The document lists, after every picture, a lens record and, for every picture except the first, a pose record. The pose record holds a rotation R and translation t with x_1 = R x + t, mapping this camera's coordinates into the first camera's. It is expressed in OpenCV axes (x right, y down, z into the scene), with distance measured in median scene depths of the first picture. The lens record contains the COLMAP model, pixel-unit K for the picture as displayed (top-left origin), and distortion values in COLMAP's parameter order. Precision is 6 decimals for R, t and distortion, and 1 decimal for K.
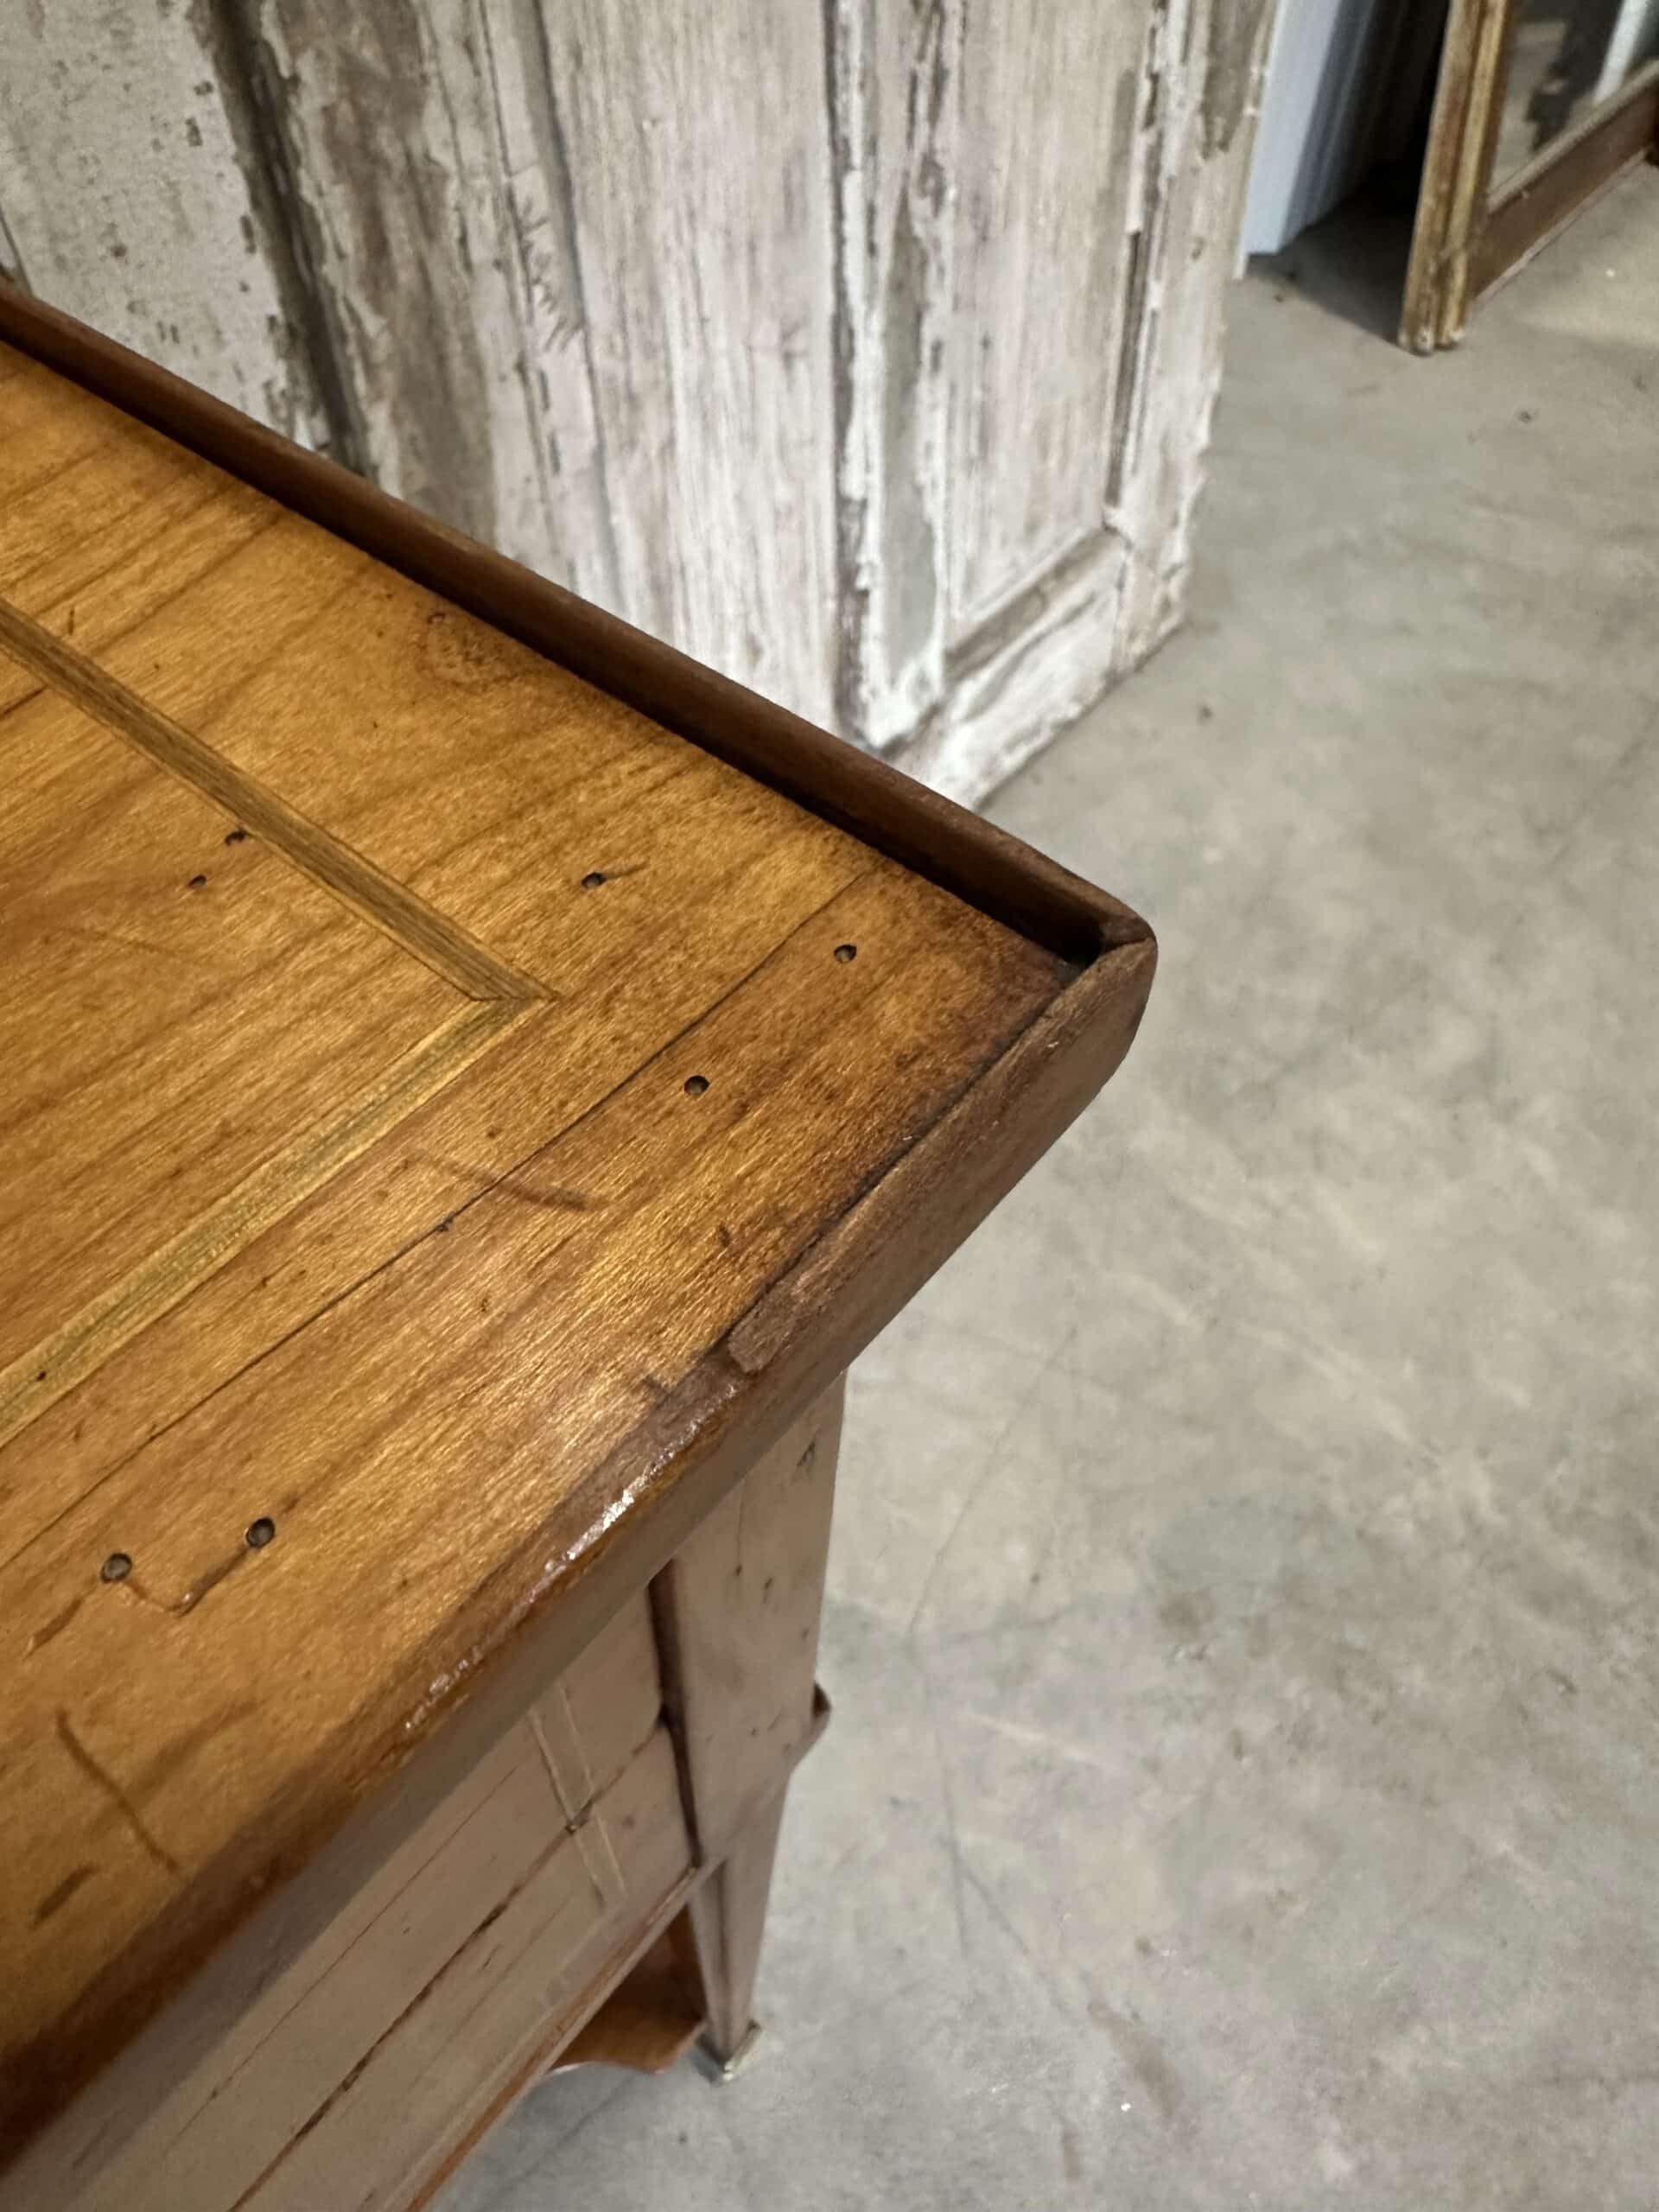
lens RADIAL K [[1589.4, 0, 693.5], [0, 1589.4, 1033.4], [0, 0, 1]] dist [-0.012095, 0.004968]
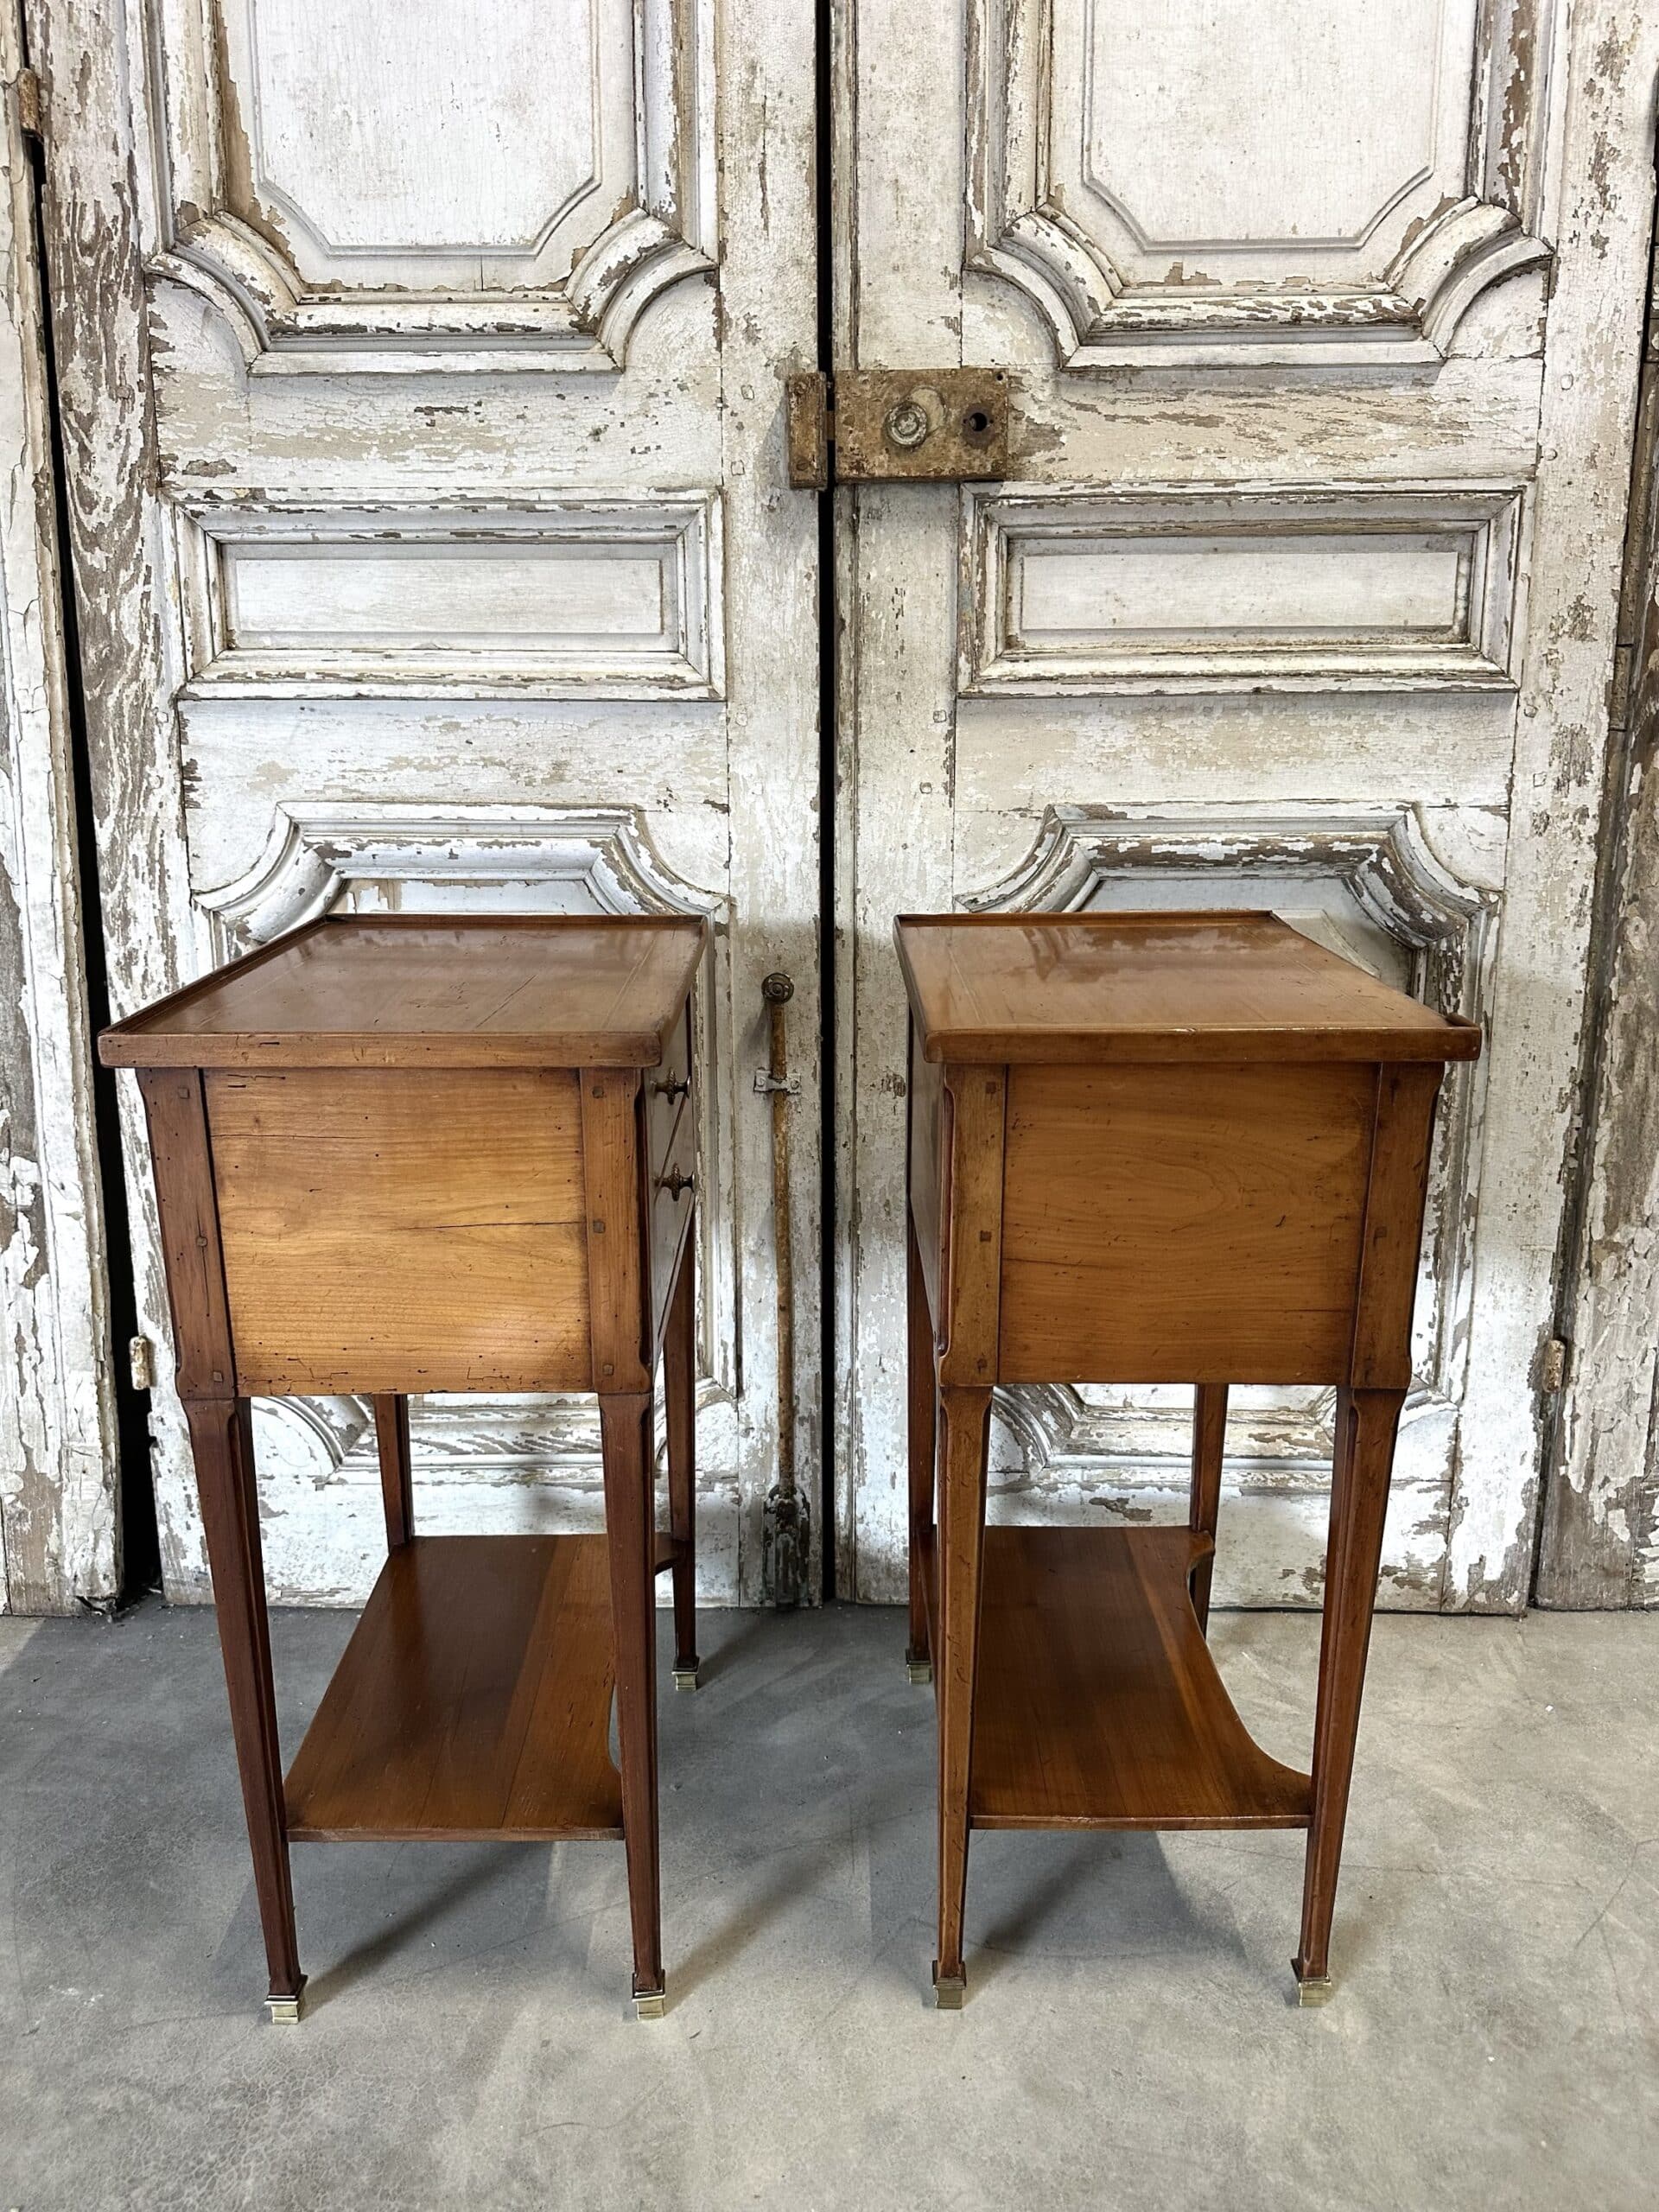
lens RADIAL K [[1505.5, 0, 823.1], [0, 1505.5, 1095.4], [0, 0, 1]] dist [0.157662, -0.334129]
pose [[0.662417, 0.222968, -0.715185, 0.561210], [-0.593294, 0.739032, -0.319116, 0.860901], [0.457391, 0.635702, 0.621833, -0.869048]]
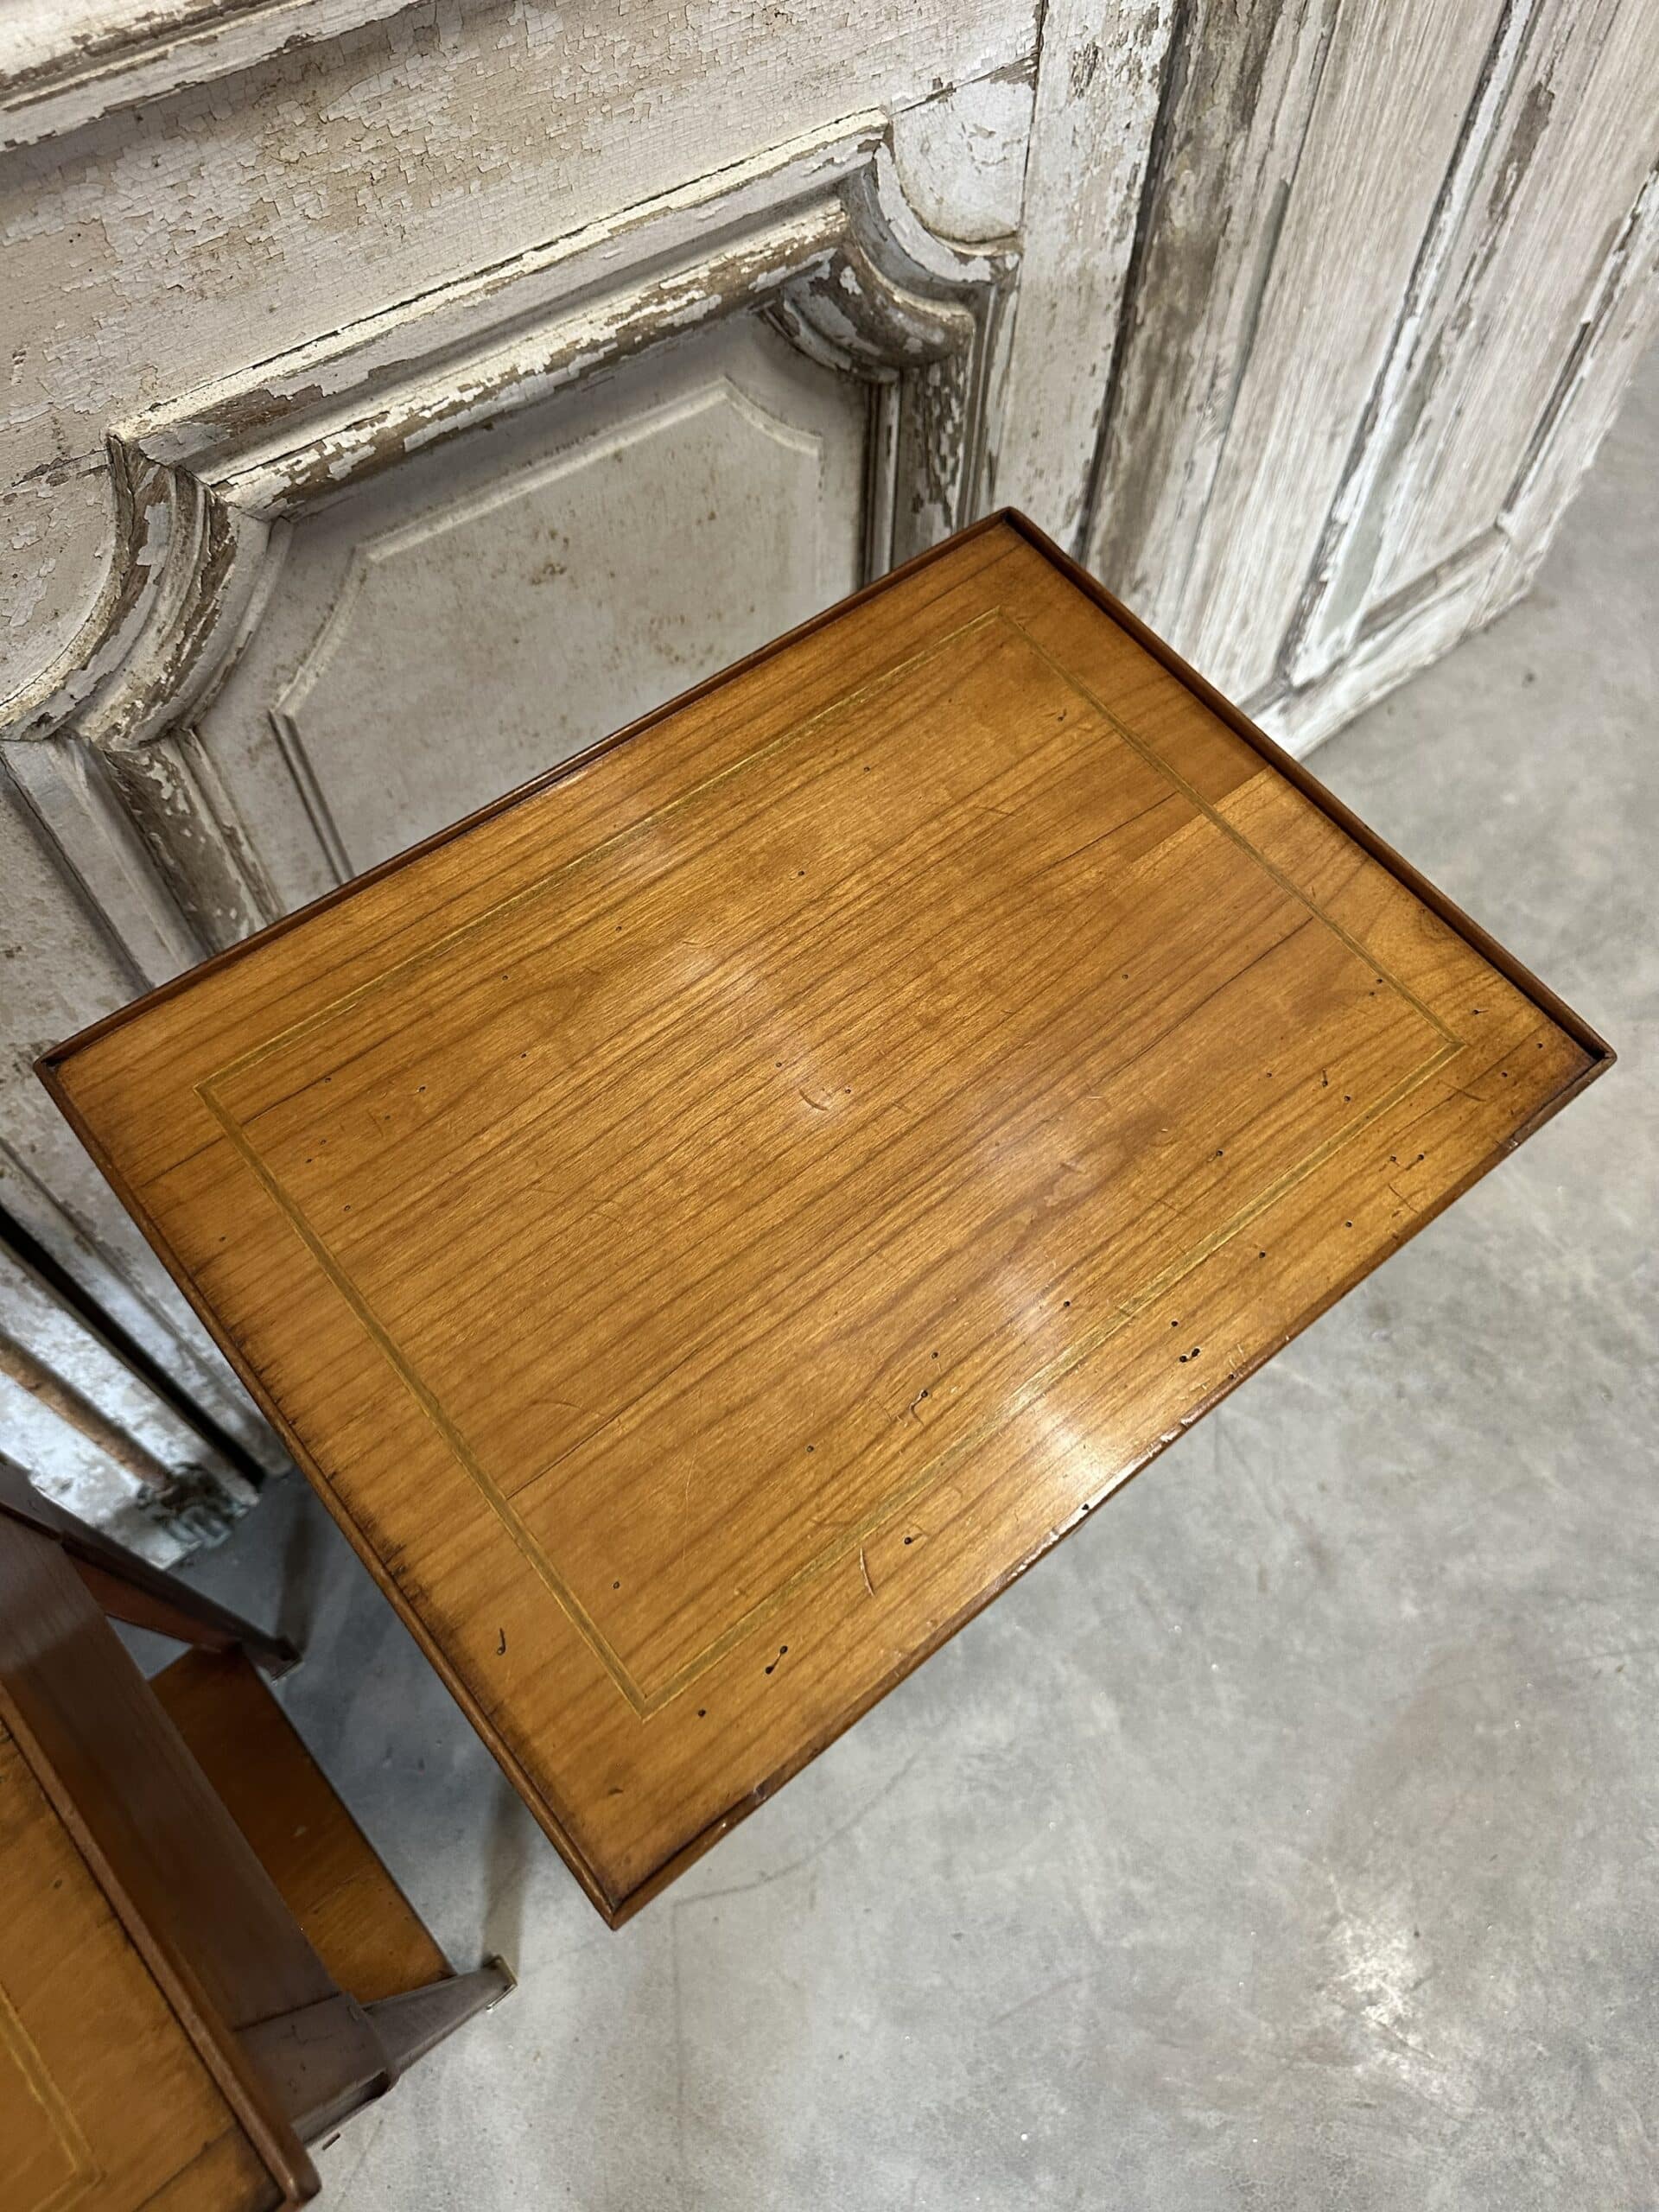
lens RADIAL K [[1597.5, 0, 834.3], [0, 1597.5, 1100.9], [0, 0, 1]] dist [-0.014481, -0.000159]
pose [[0.984284, 0.175808, 0.016660, -0.314255], [-0.175256, 0.960861, 0.214550, -0.086406], [0.021712, -0.214098, 0.976571, -0.554656]]
